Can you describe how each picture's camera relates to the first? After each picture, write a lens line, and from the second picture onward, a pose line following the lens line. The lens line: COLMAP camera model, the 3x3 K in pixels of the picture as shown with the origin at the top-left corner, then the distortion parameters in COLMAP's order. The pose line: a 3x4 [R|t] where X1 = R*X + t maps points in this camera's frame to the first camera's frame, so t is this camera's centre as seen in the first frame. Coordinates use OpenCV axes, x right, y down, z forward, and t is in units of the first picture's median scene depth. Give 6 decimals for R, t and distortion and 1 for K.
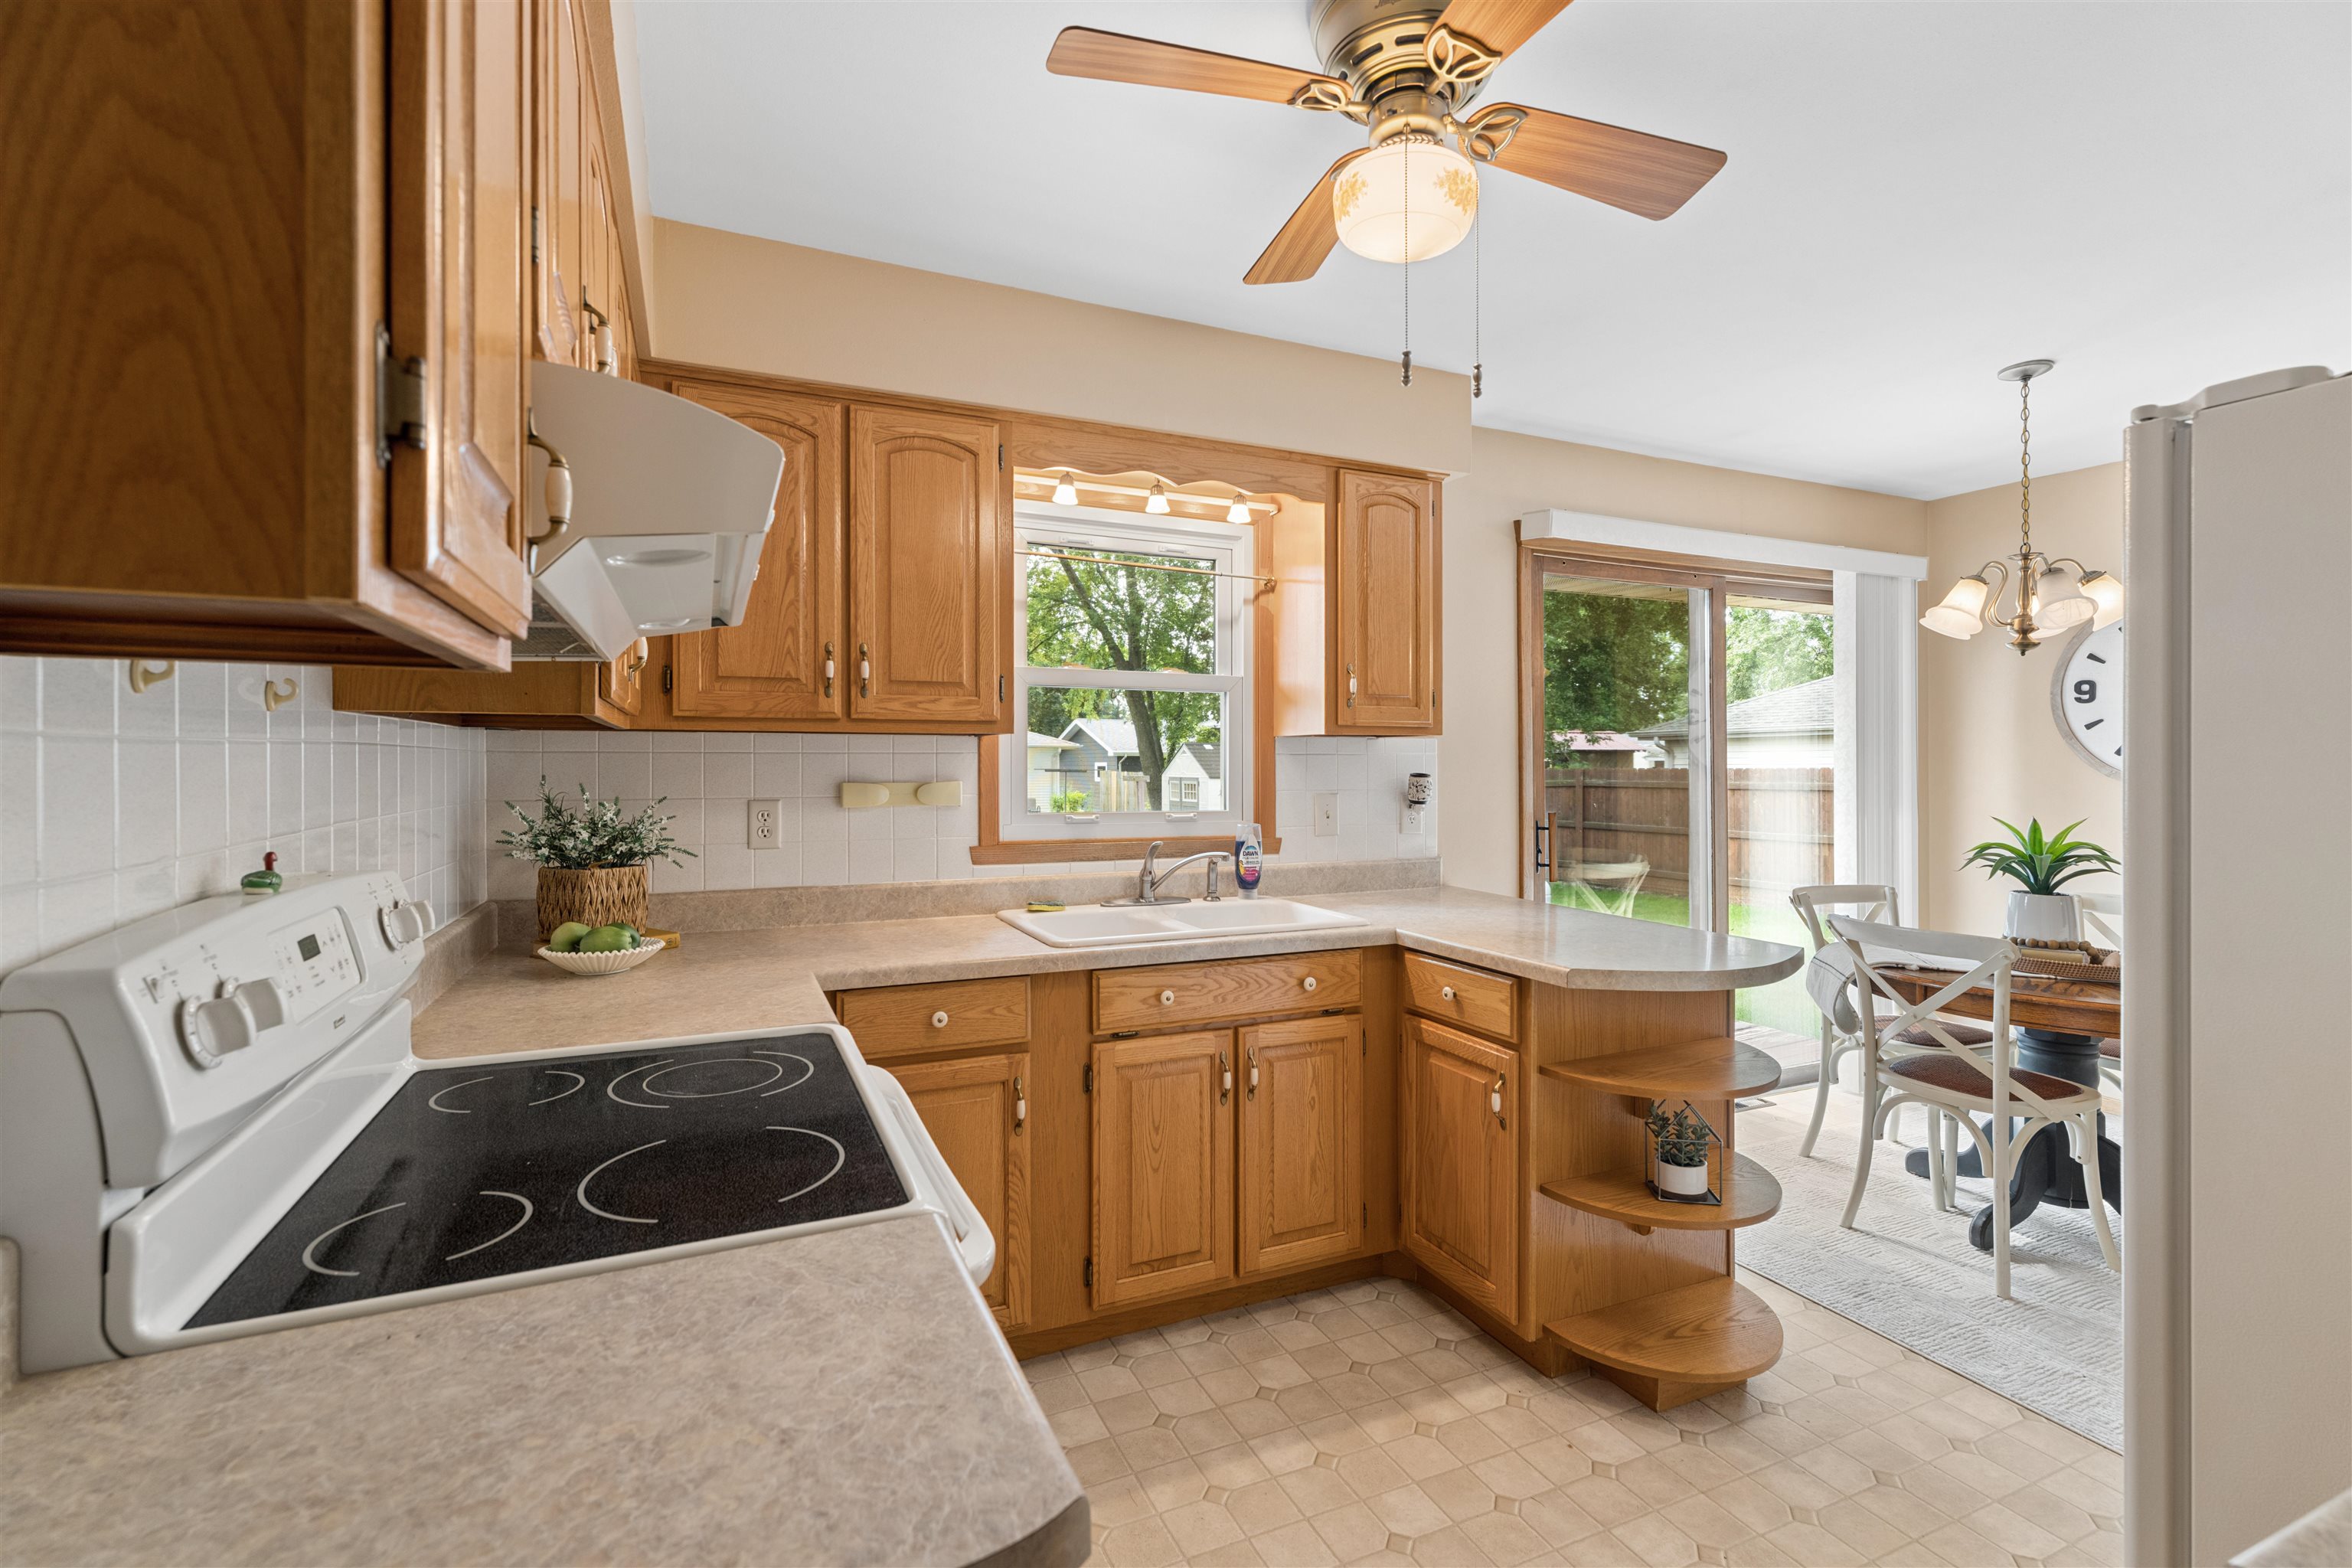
lens RADIAL K [[1051.3, 0, 1178.5], [0, 1051.3, 757.3], [0, 0, 1]] dist [0.003555, 0.000608]
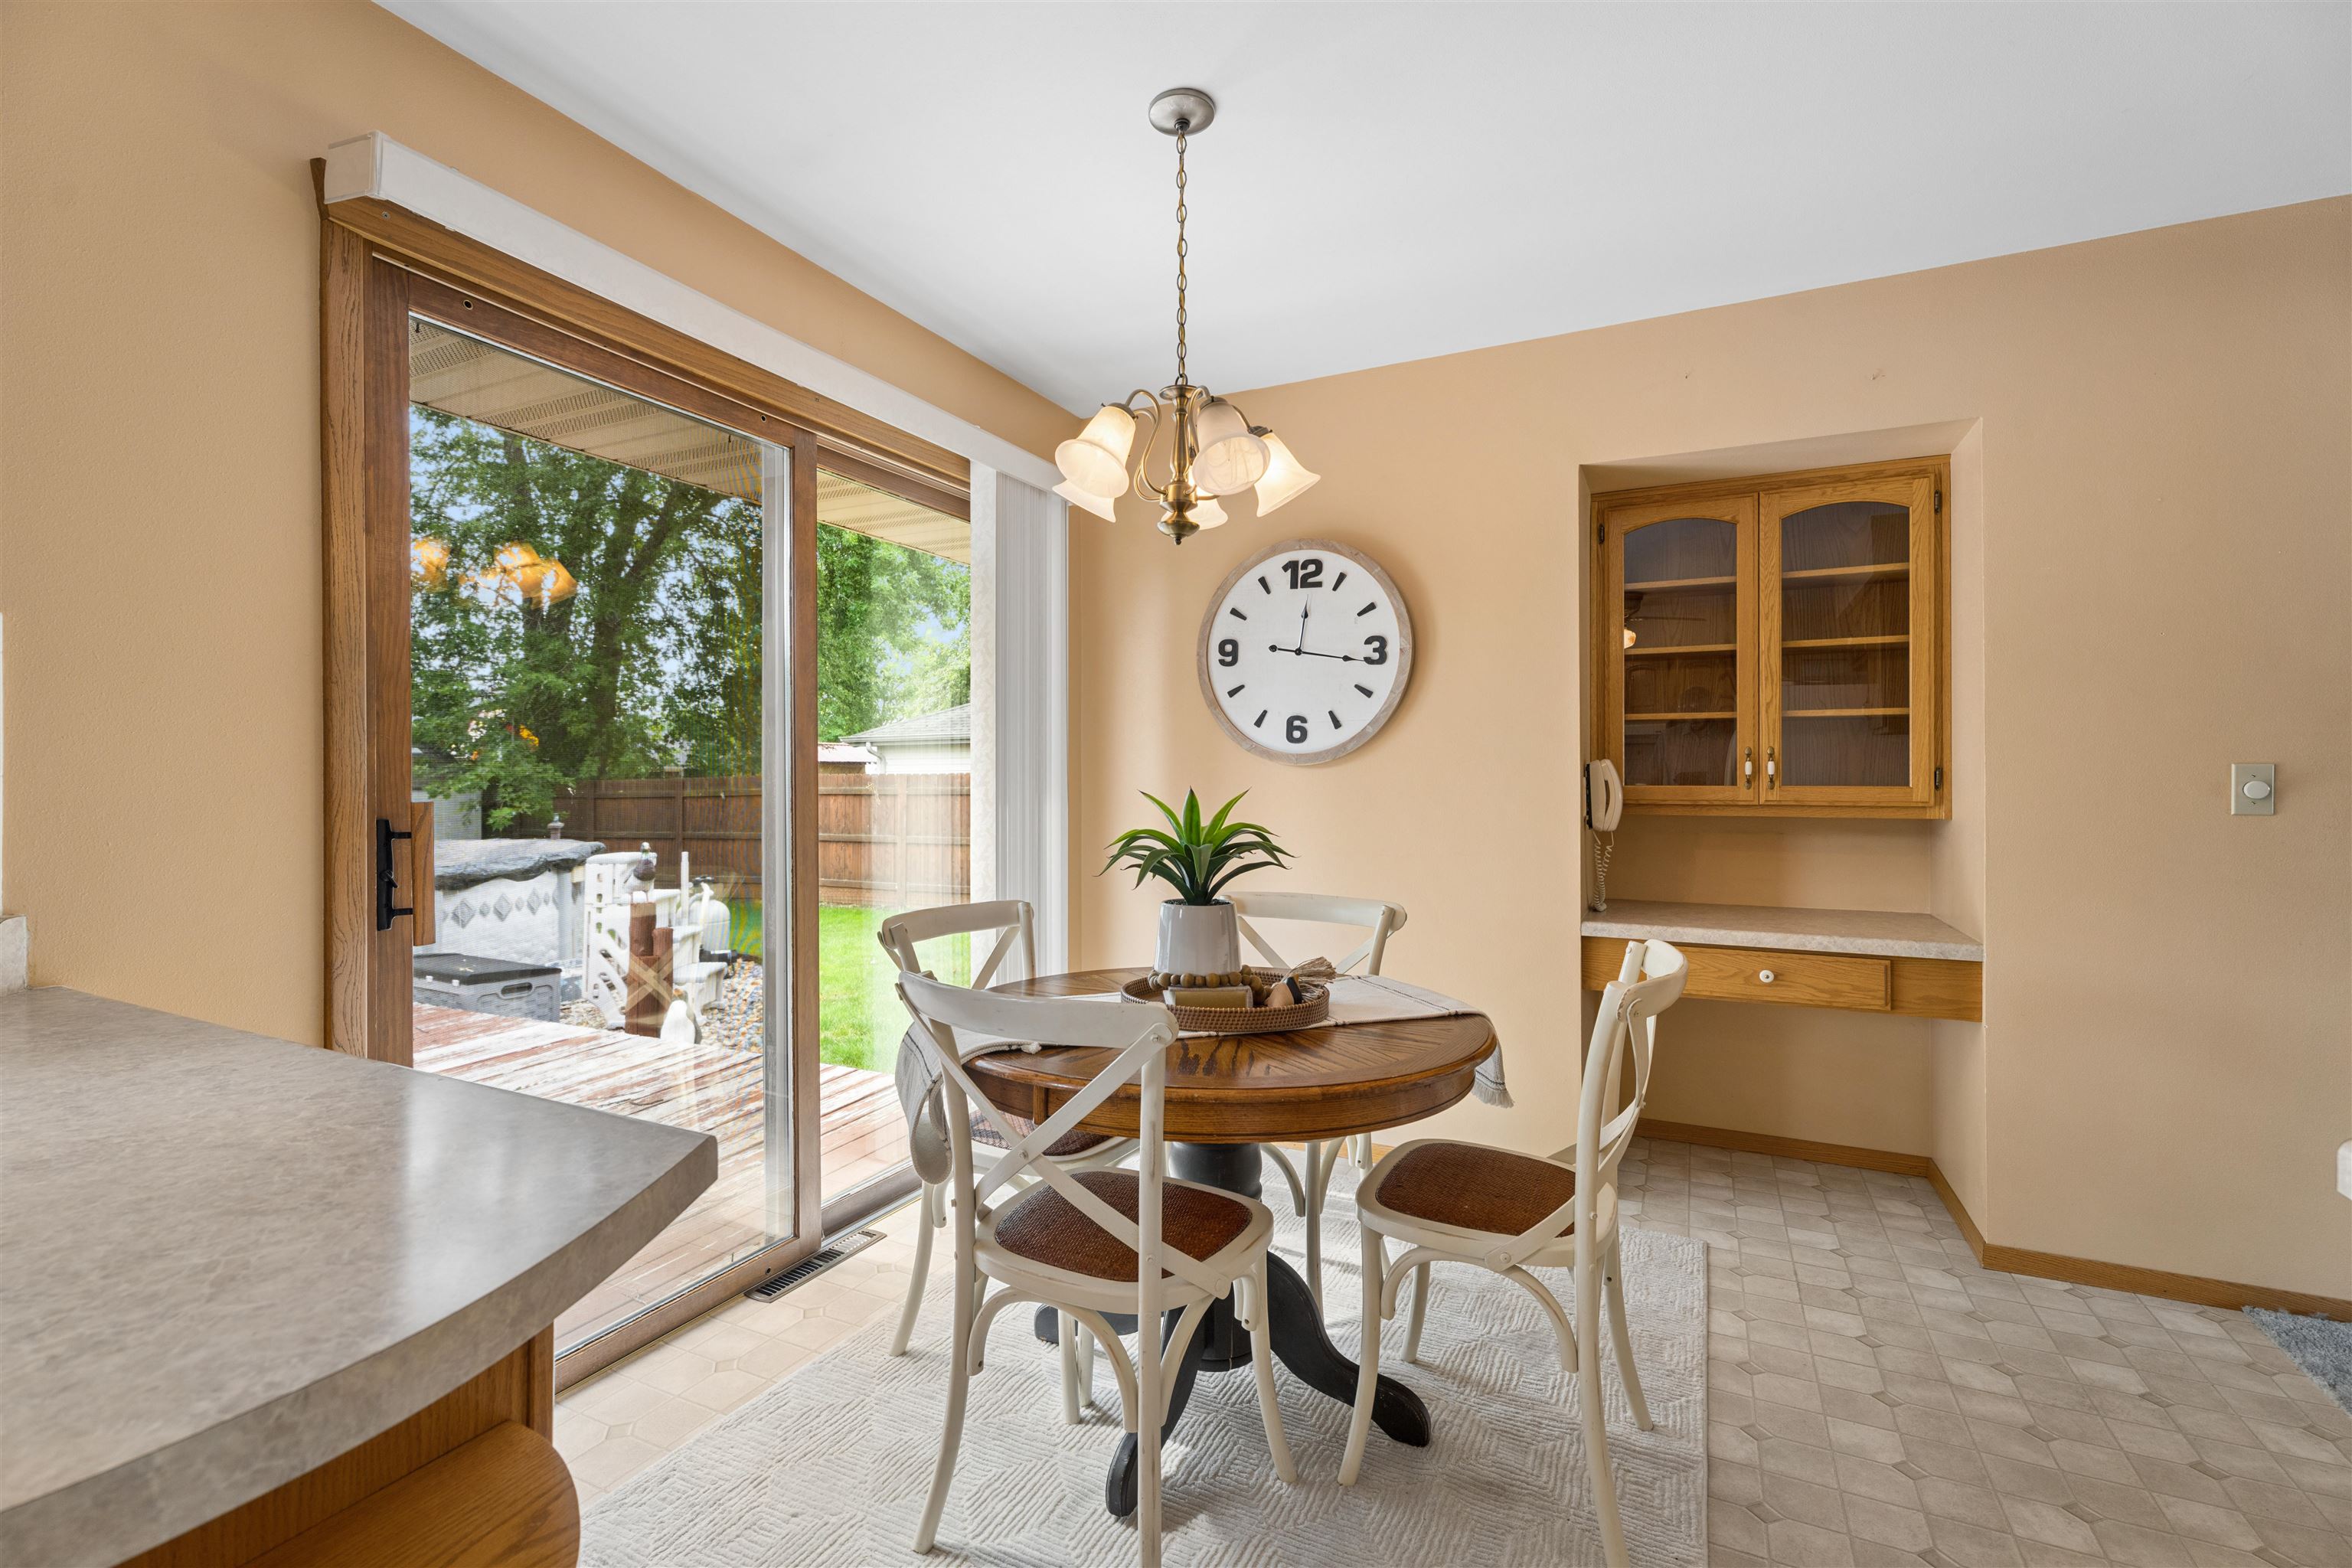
lens RADIAL K [[1051.3, 0, 1178.5], [0, 1051.3, 757.3], [0, 0, 1]] dist [0.003555, 0.000608]
pose [[0.770918, 0.011703, 0.636827, 0.381154], [-0.003213, 0.999890, -0.014486, 0.046384], [-0.636926, 0.009122, 0.770871, 0.490837]]
